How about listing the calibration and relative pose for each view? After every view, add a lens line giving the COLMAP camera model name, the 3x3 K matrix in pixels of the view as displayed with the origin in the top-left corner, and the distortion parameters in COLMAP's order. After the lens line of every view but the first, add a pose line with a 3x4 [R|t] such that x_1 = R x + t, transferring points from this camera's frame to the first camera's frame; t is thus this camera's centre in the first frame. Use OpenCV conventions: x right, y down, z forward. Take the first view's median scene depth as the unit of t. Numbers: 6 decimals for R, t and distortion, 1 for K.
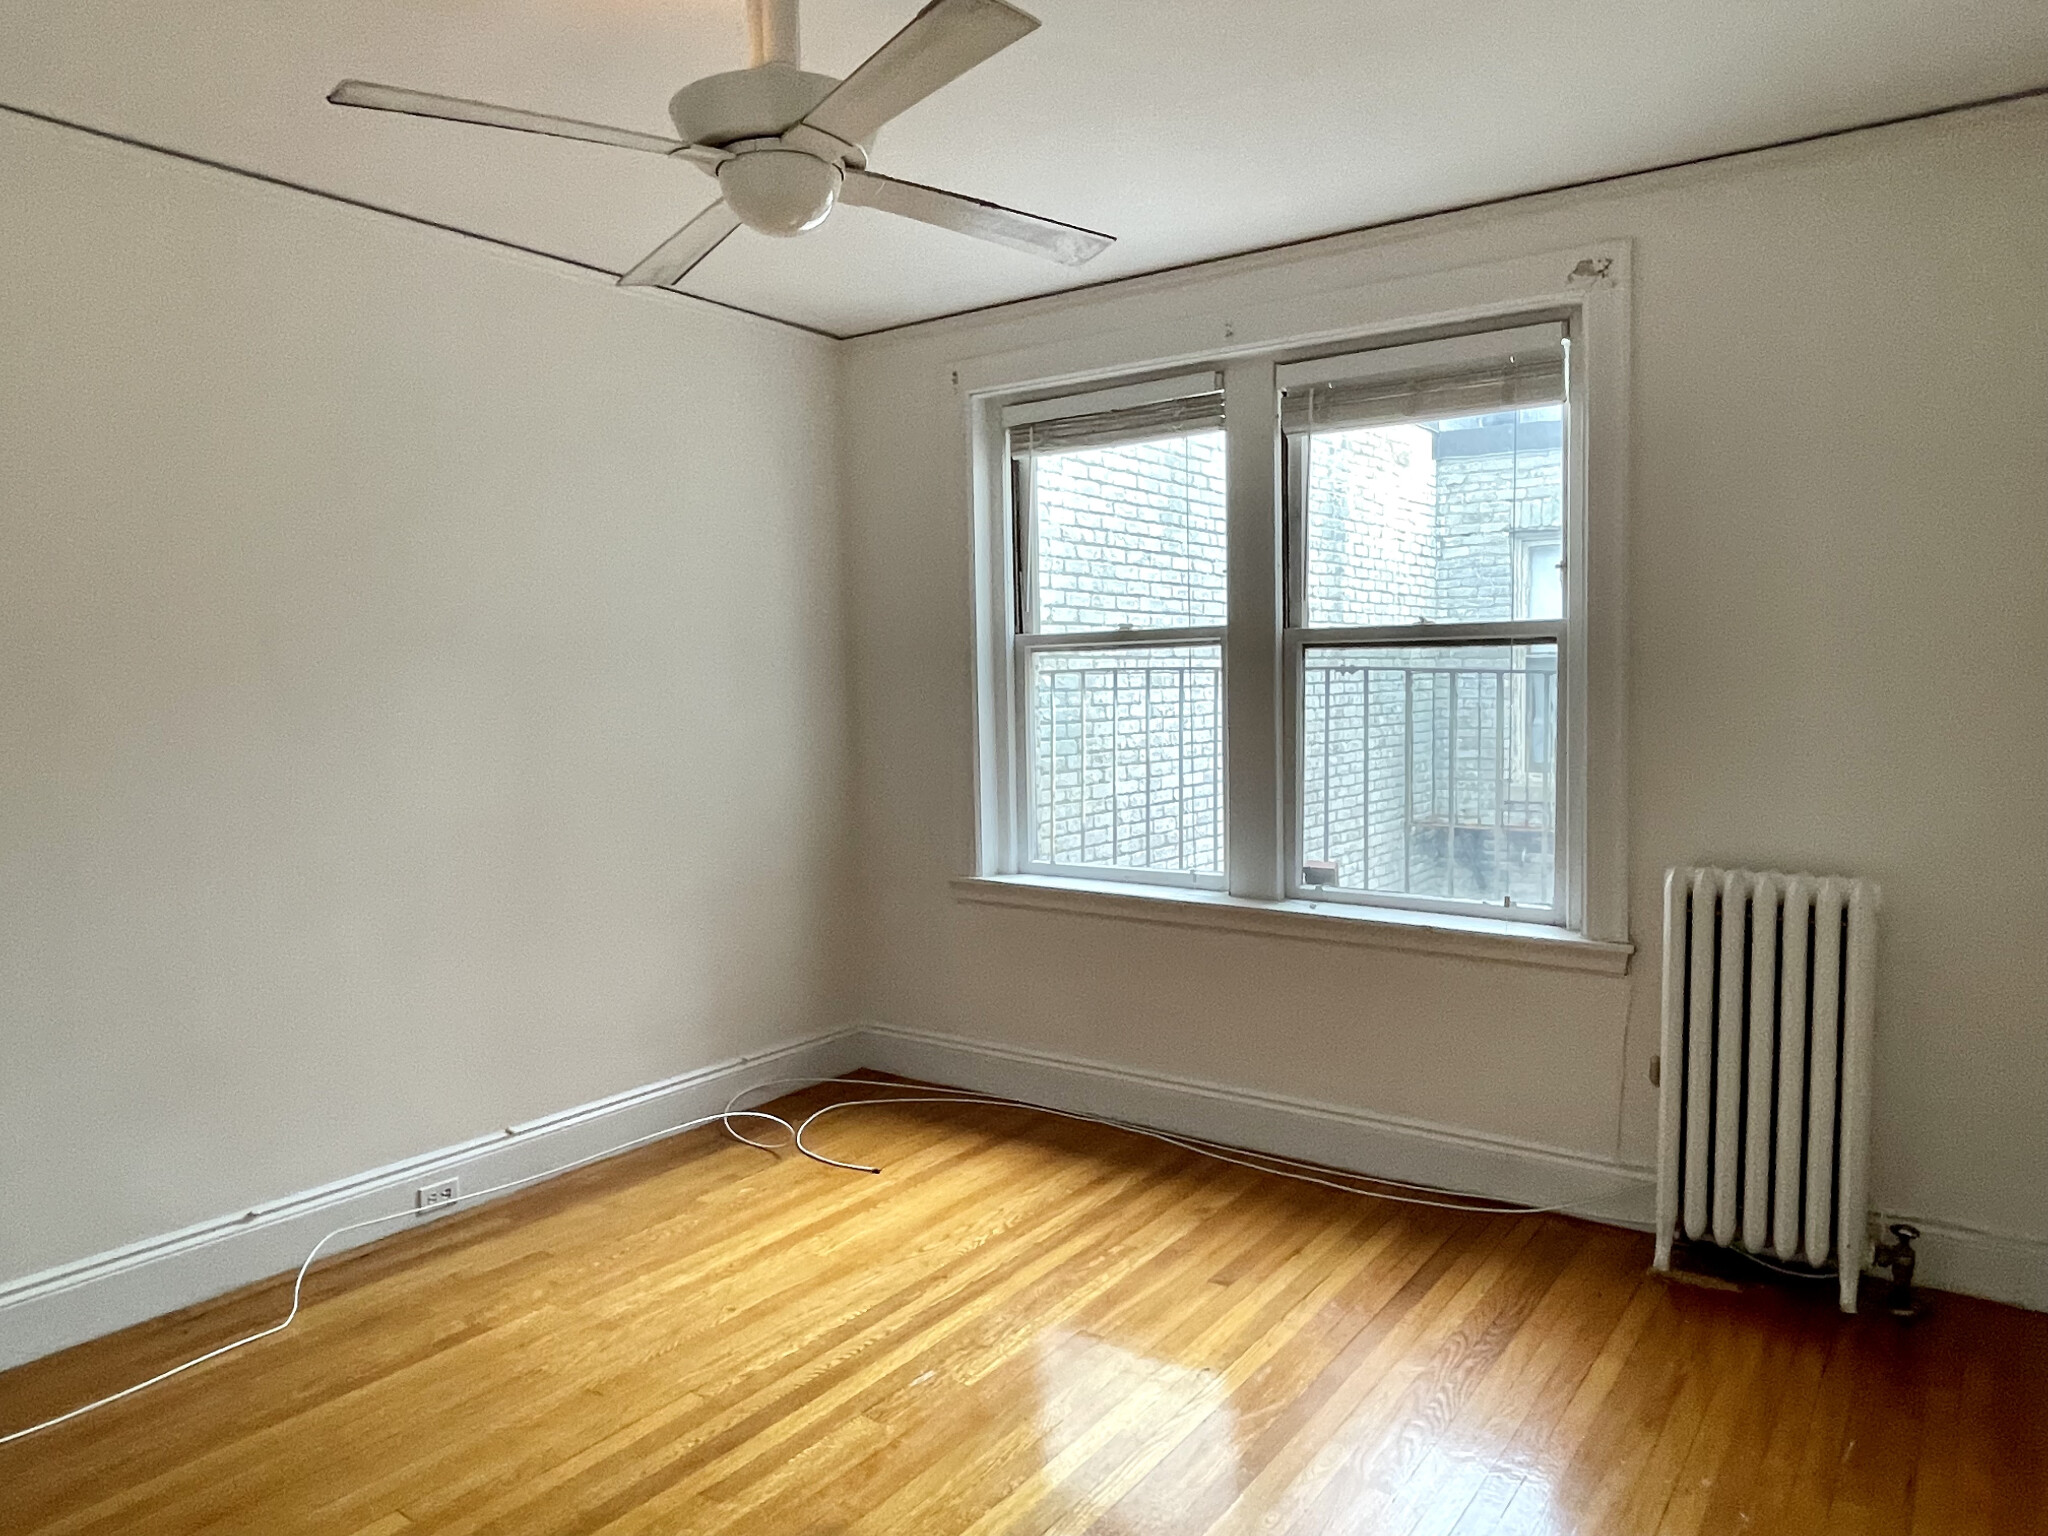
lens RADIAL K [[1372.0, 0, 1008.1], [0, 1372.0, 771.3], [0, 0, 1]] dist [0.002755, -0.002615]
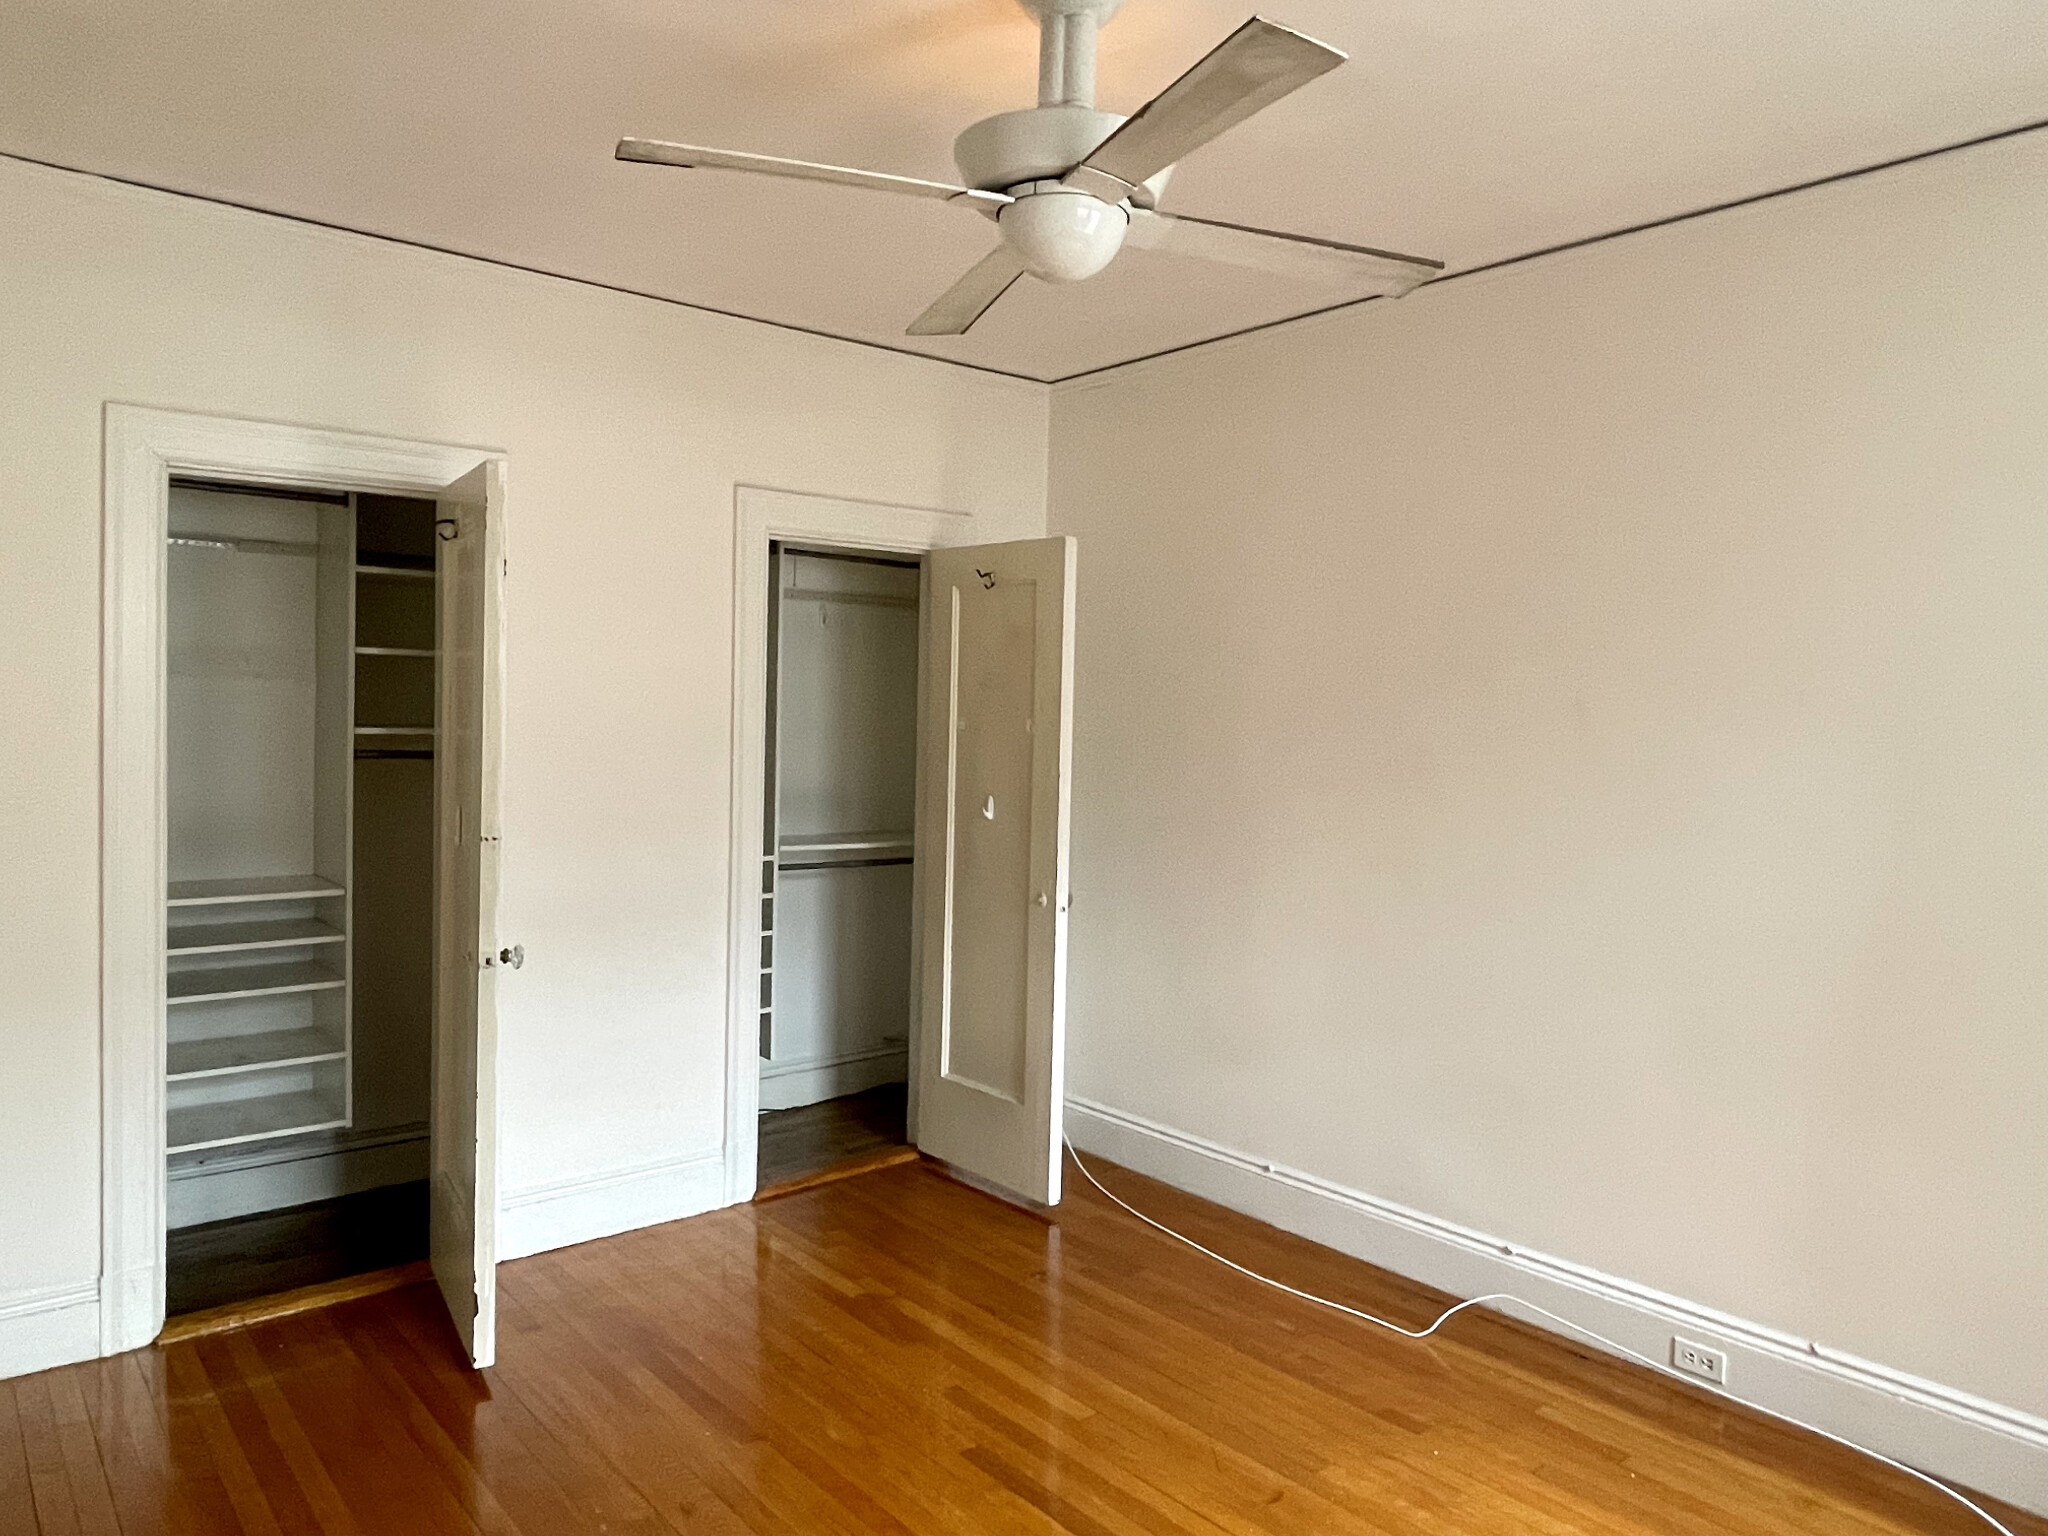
lens RADIAL K [[1372.0, 0, 1008.1], [0, 1372.0, 771.3], [0, 0, 1]] dist [0.002755, -0.002615]
pose [[-0.244852, 0.044521, -0.968538, 0.524385], [-0.091595, 0.993415, 0.068821, -0.066013], [0.965224, 0.105564, -0.239162, 0.861253]]
